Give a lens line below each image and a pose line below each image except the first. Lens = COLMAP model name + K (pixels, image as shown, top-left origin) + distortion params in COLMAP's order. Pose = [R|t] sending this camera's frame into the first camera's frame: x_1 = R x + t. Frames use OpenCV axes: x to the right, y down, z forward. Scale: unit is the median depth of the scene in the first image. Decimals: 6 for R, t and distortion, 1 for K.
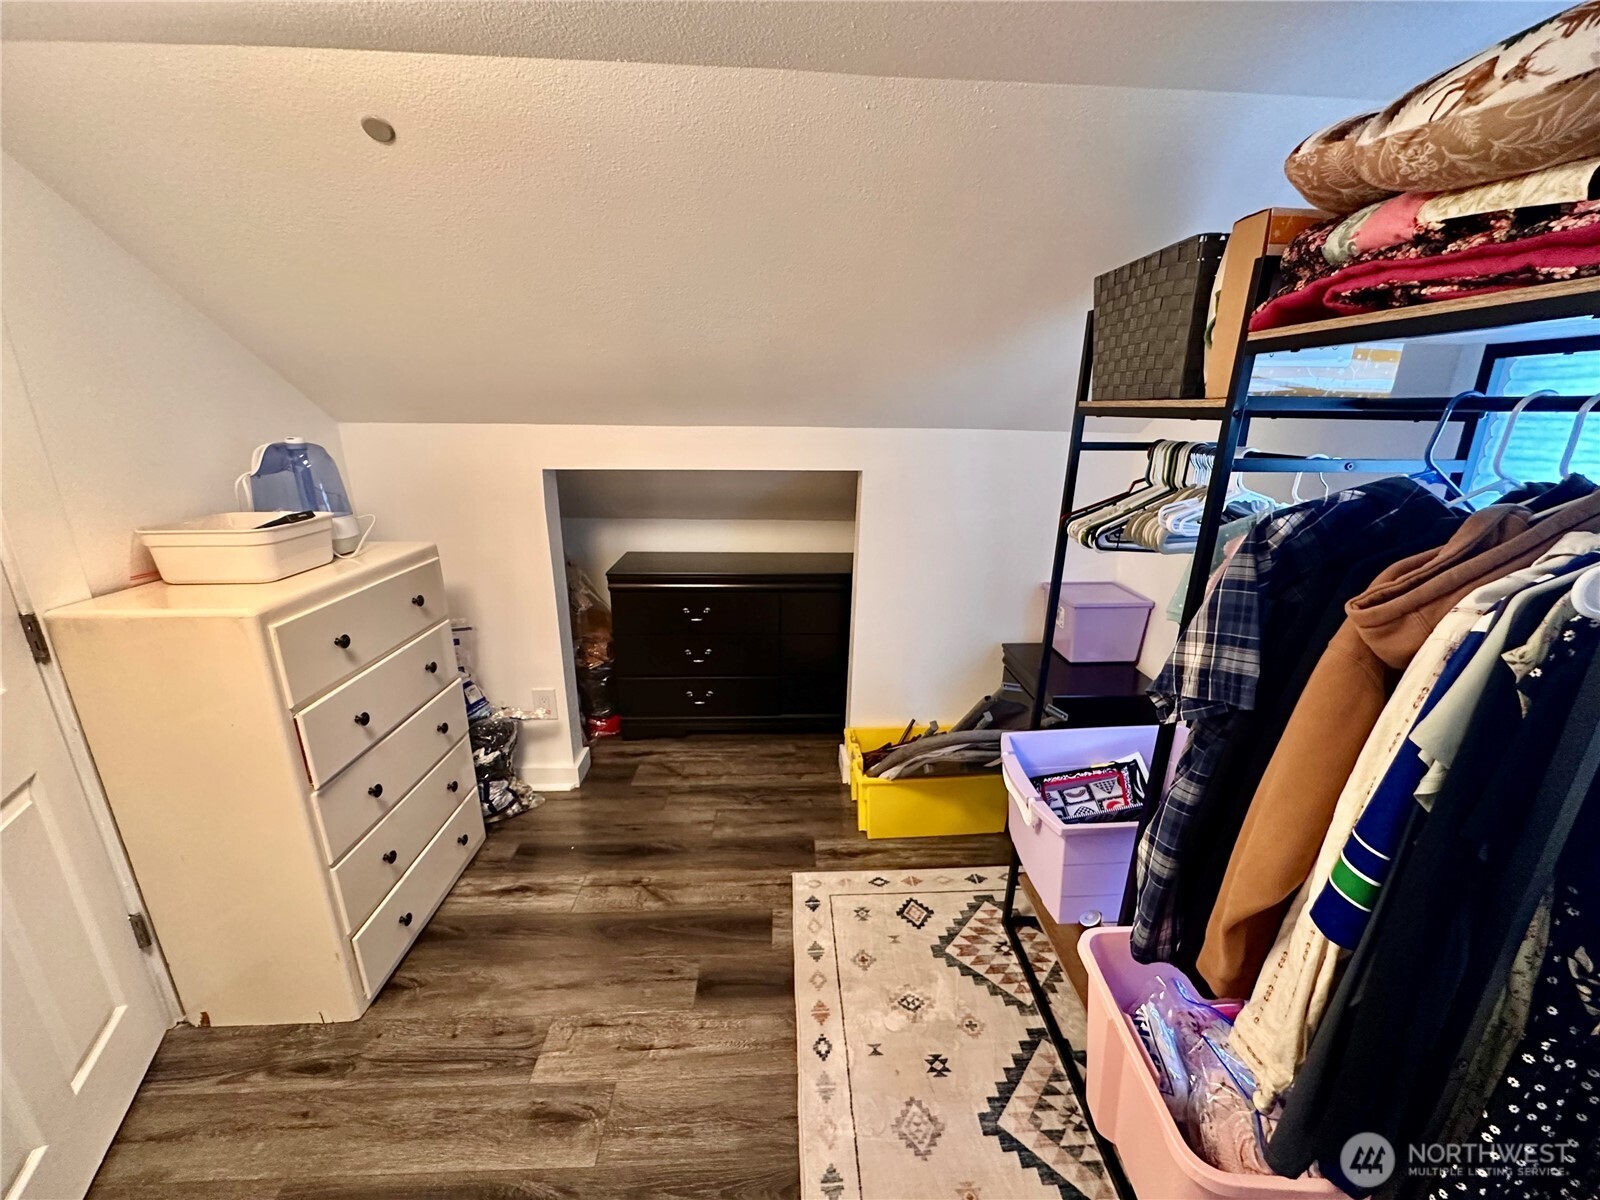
lens RADIAL K [[645.6, 0, 816.0], [0, 645.6, 609.6], [0, 0, 1]] dist [-0.012491, 0.004124]
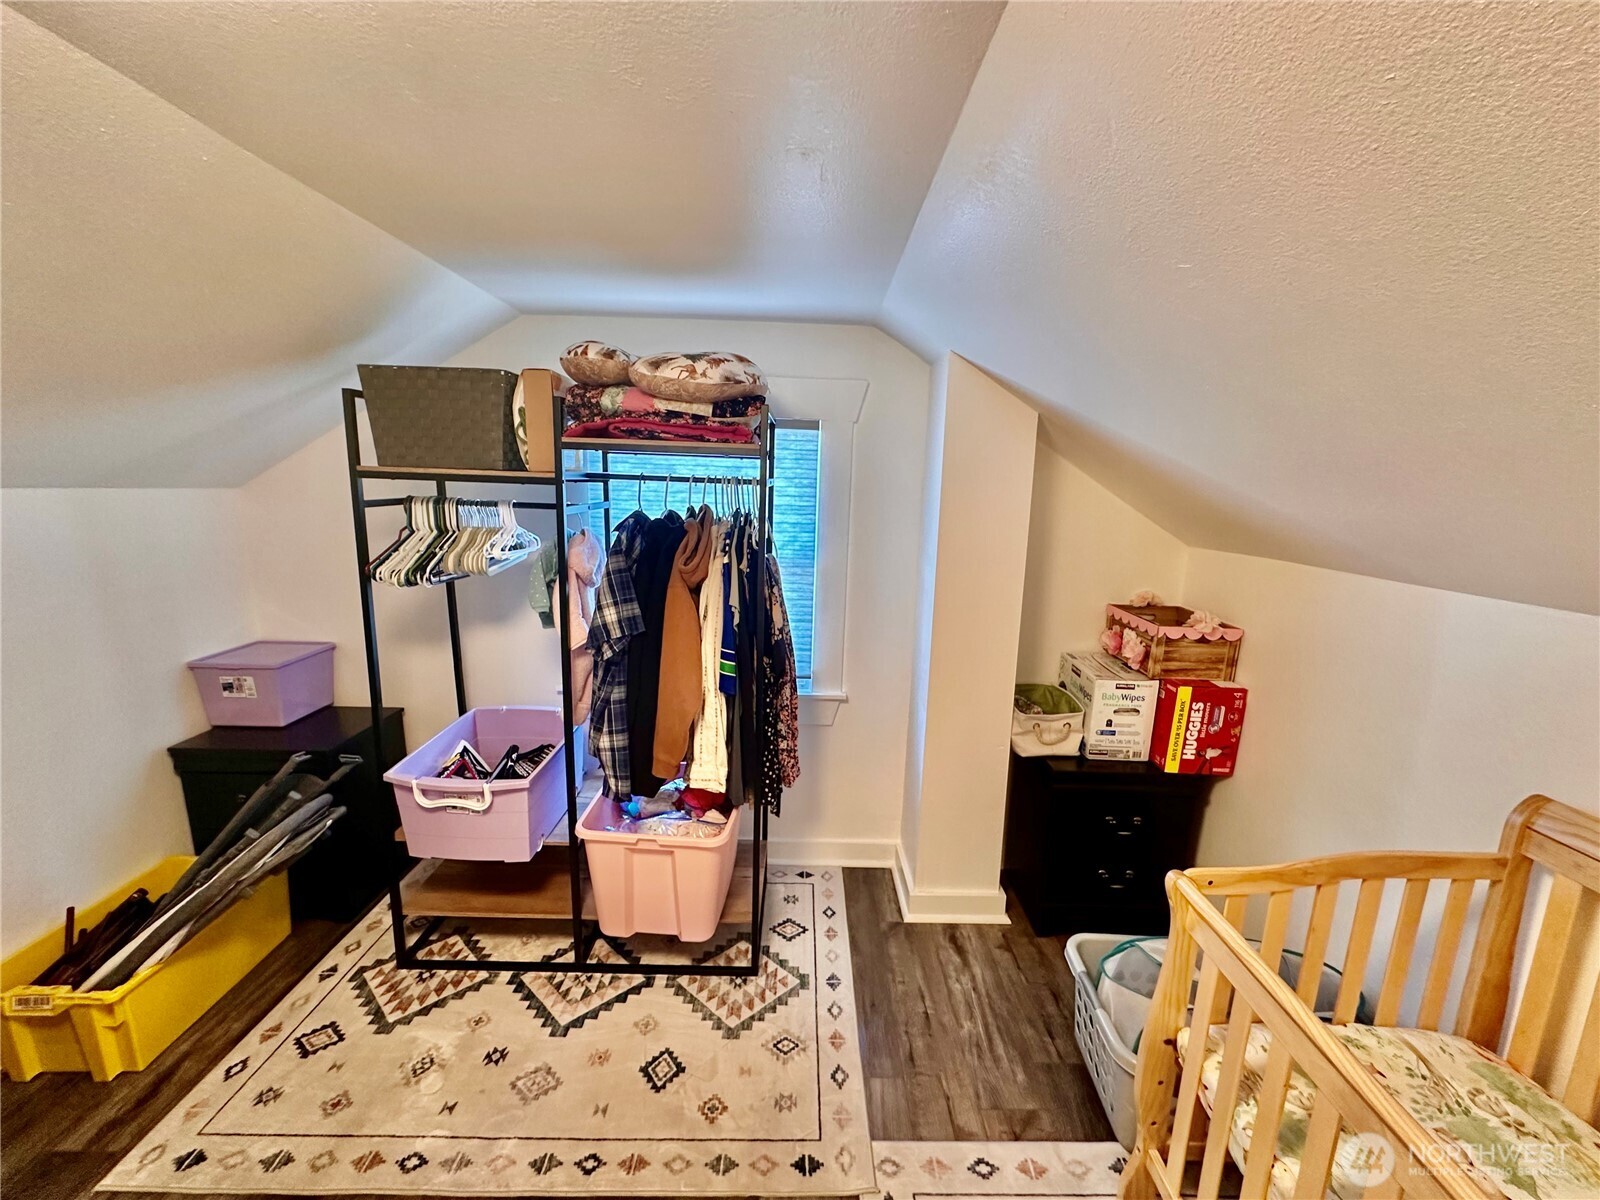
lens RADIAL K [[645.6, 0, 816.0], [0, 645.6, 609.6], [0, 0, 1]] dist [-0.012491, 0.004124]
pose [[0.035303, -0.202210, 0.978706, -0.717963], [0.262750, 0.946741, 0.186128, -0.079400], [-0.964218, 0.250584, 0.086553, 0.180229]]
